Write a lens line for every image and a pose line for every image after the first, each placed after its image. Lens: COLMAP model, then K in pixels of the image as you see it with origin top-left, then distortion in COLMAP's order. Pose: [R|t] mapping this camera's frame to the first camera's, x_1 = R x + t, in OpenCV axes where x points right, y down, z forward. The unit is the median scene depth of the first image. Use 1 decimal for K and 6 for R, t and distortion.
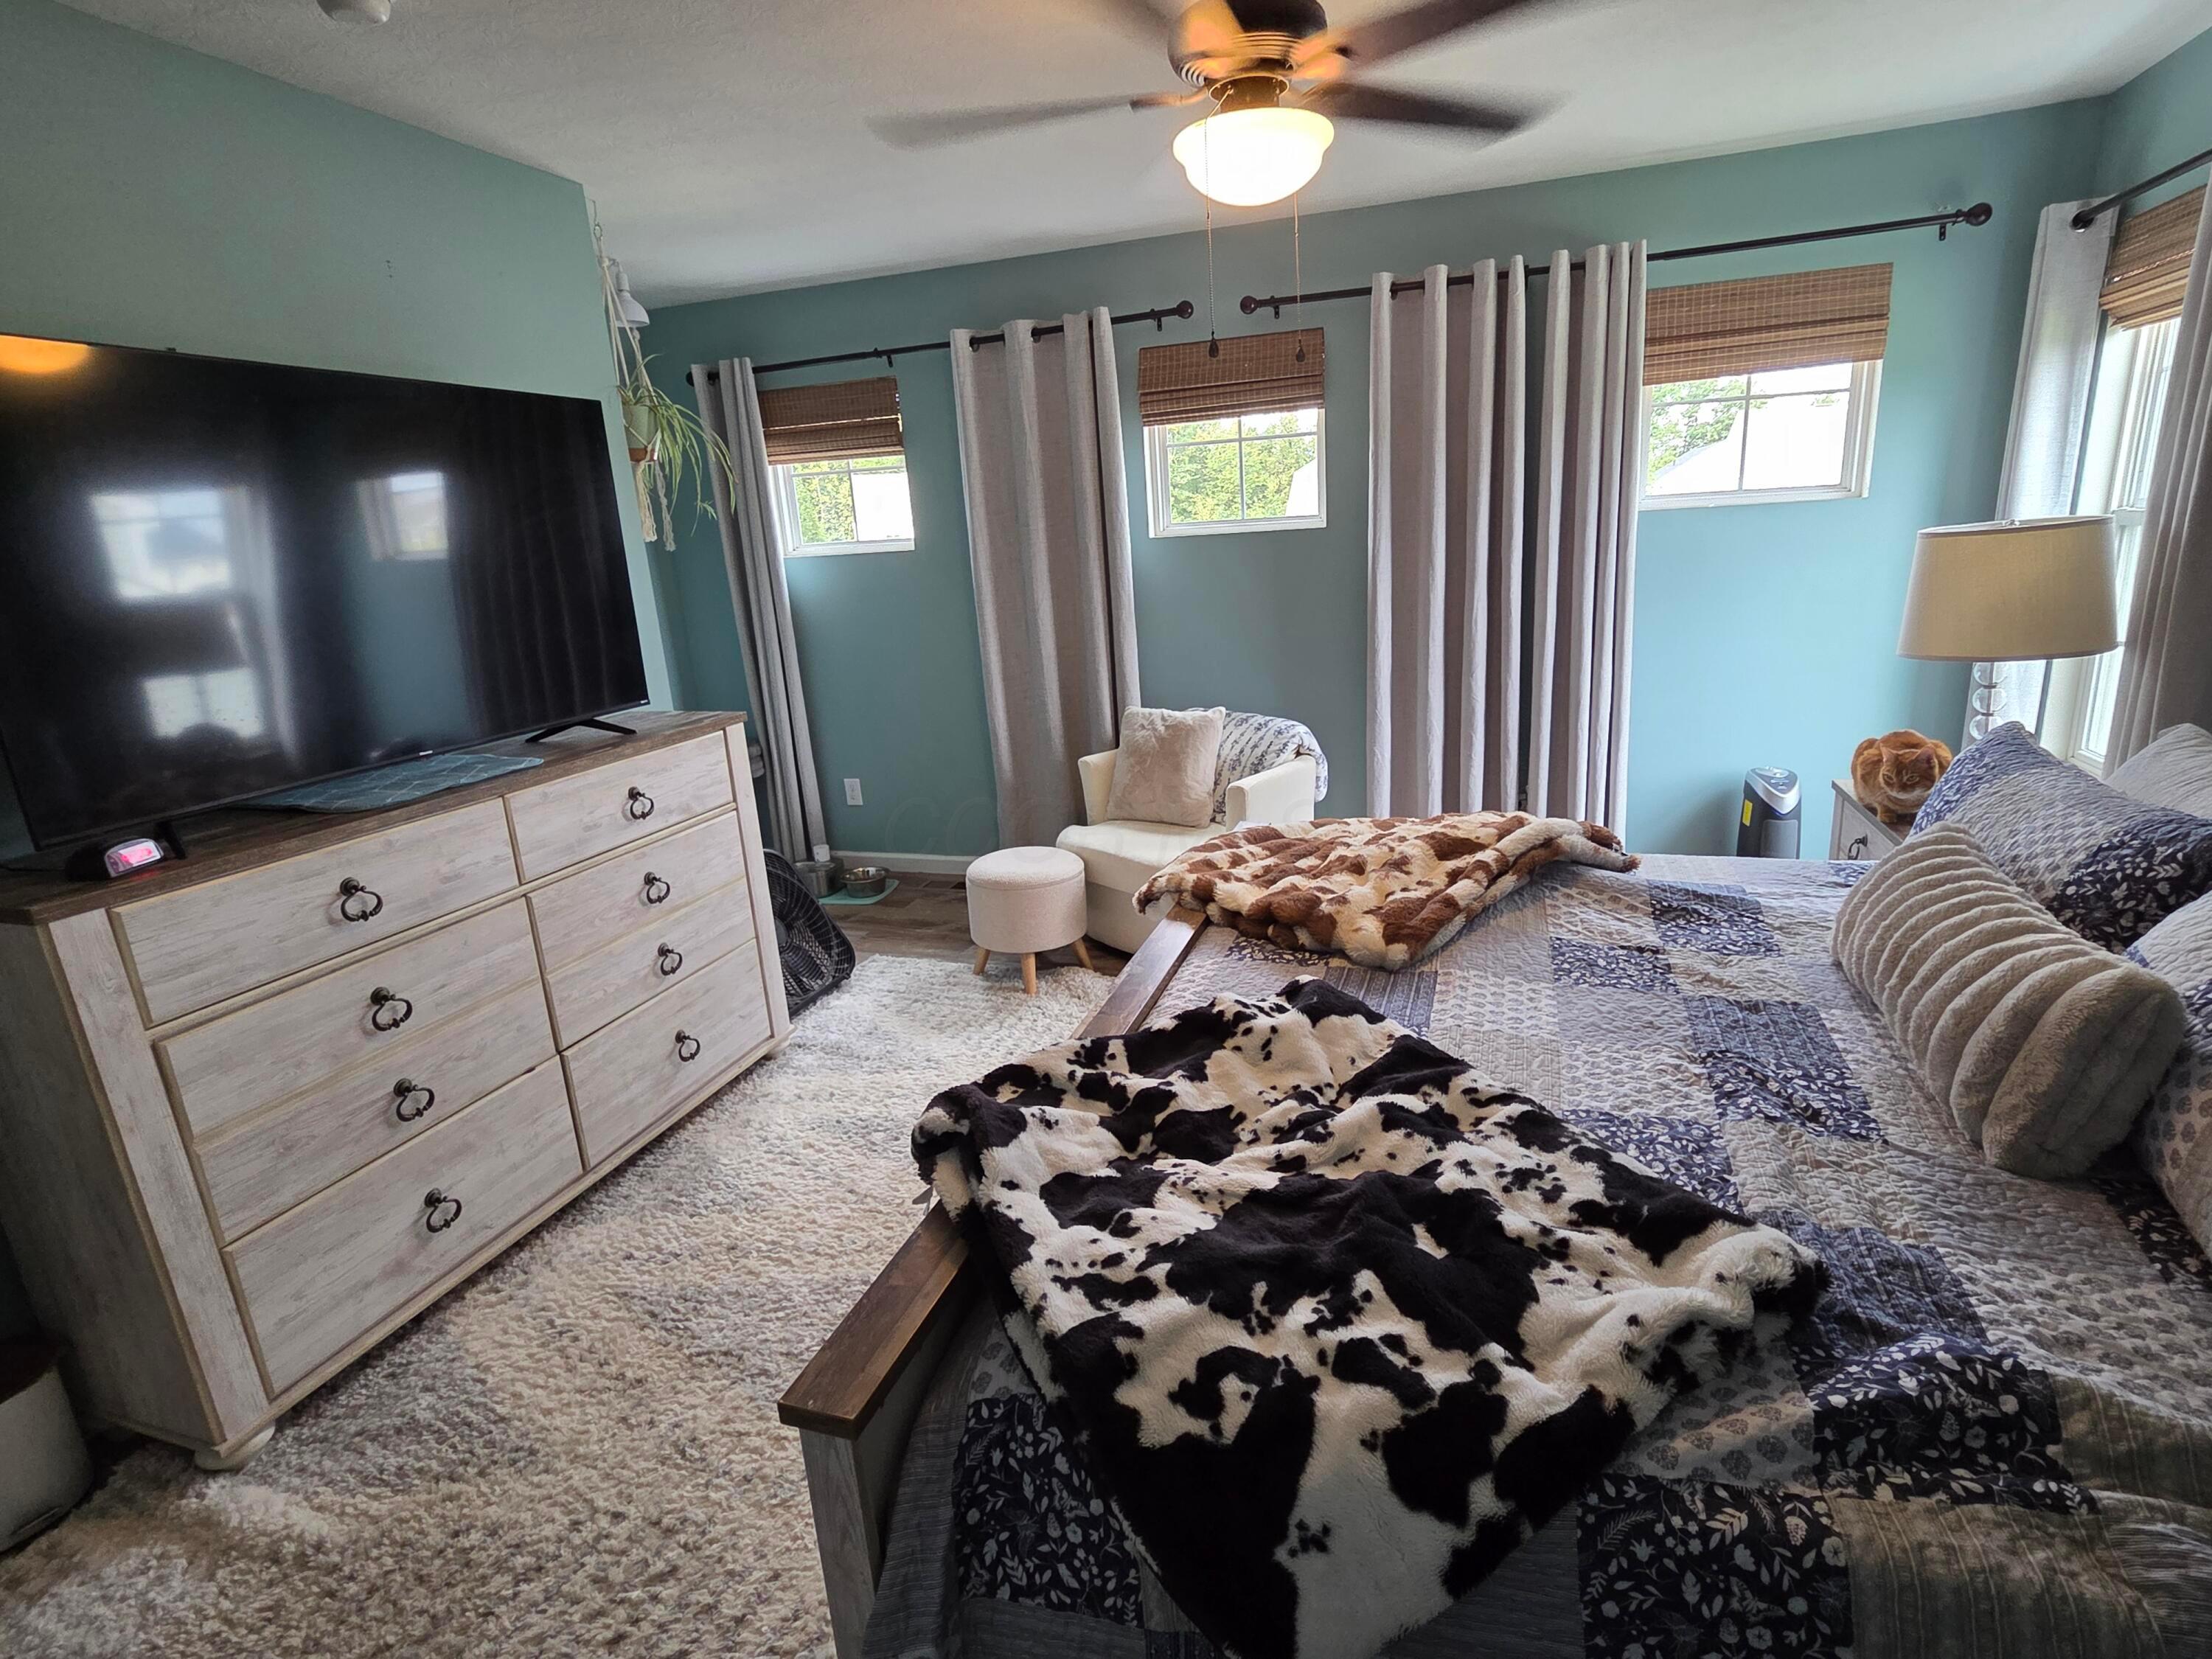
lens RADIAL K [[1079.7, 0, 1150.2], [0, 1079.7, 807.7], [0, 0, 1]] dist [0.006970, 0.000823]
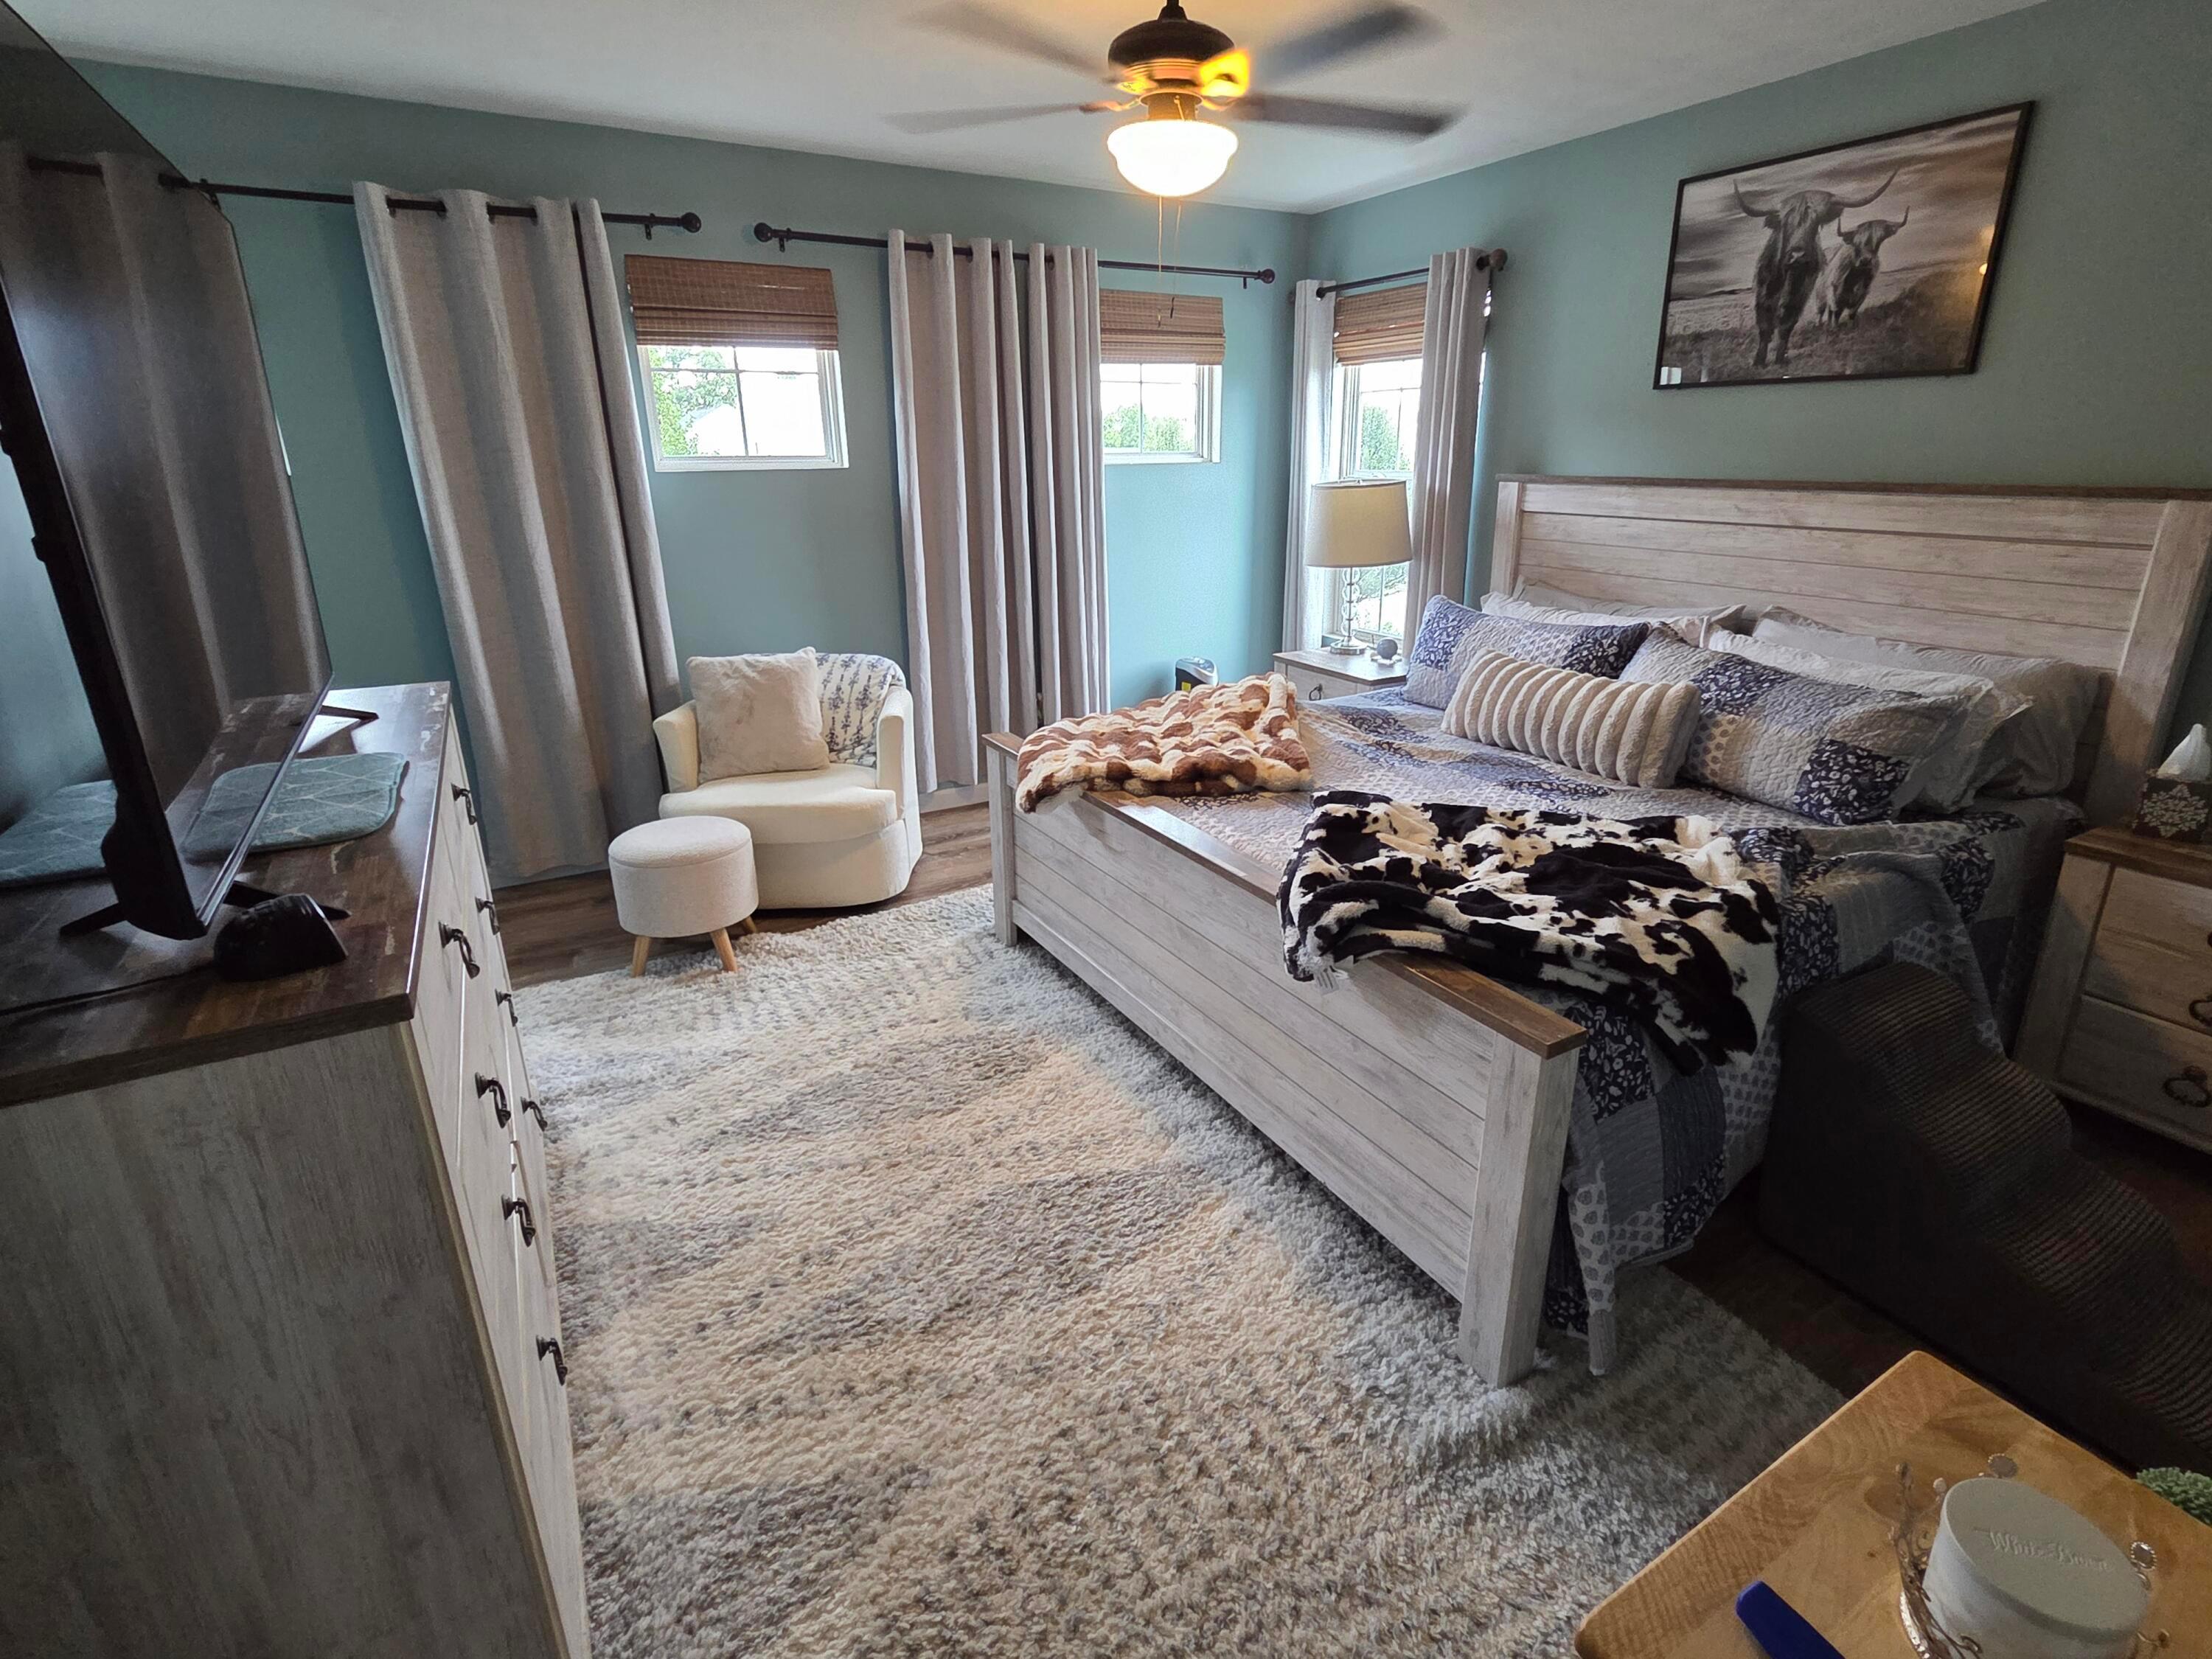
lens RADIAL K [[1079.7, 0, 1150.2], [0, 1079.7, 807.7], [0, 0, 1]] dist [0.006970, 0.000823]
pose [[0.661861, -0.187568, 0.725781, -0.606501], [0.161487, 0.981134, 0.106295, -0.004720], [-0.732026, 0.046852, 0.679664, 0.132435]]
